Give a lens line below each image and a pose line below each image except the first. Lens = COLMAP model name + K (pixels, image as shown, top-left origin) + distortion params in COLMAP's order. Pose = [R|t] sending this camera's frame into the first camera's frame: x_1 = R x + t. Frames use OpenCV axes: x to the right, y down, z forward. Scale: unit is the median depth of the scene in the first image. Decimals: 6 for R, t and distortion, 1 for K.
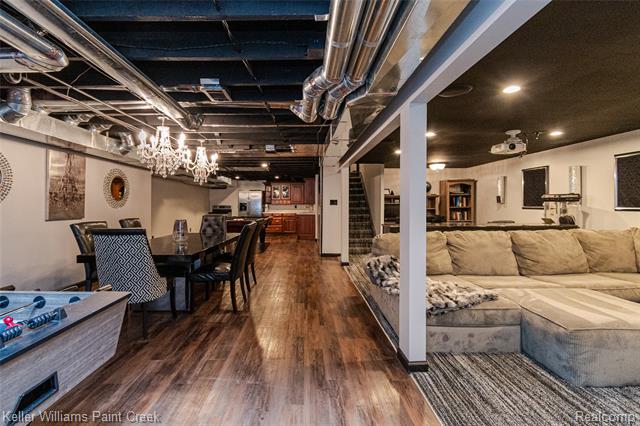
lens RADIAL K [[284.5, 0, 301.2], [0, 284.5, 204.9], [0, 0, 1]] dist [0.016608, -0.000018]
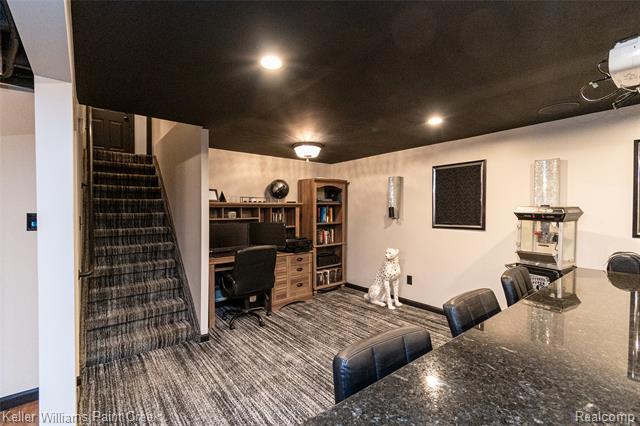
lens RADIAL K [[284.5, 0, 318.0], [0, 284.5, 213.4], [0, 0, 1]] dist [0.016608, -0.000018]
pose [[0.767328, -0.007166, 0.641214, 0.135753], [0.002734, 0.999965, 0.007905, -0.019280], [-0.641249, -0.004313, 0.767321, 0.545076]]
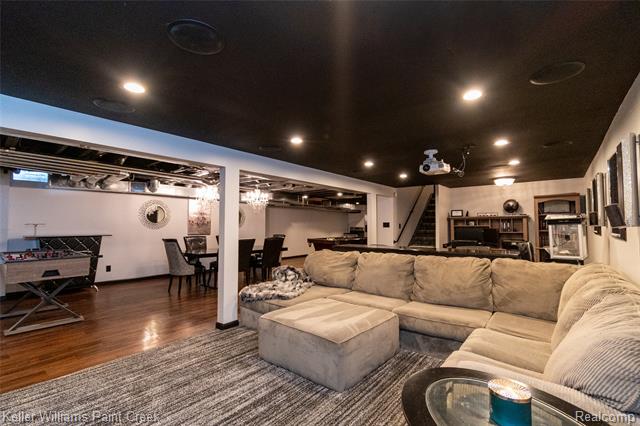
lens RADIAL K [[284.5, 0, 321.5], [0, 284.5, 212.5], [0, 0, 1]] dist [0.016608, -0.000018]
pose [[0.777876, -0.029237, -0.627737, 0.562385], [-0.001043, 0.998856, -0.047814, -0.003792], [0.628416, 0.037848, 0.776956, 0.019932]]
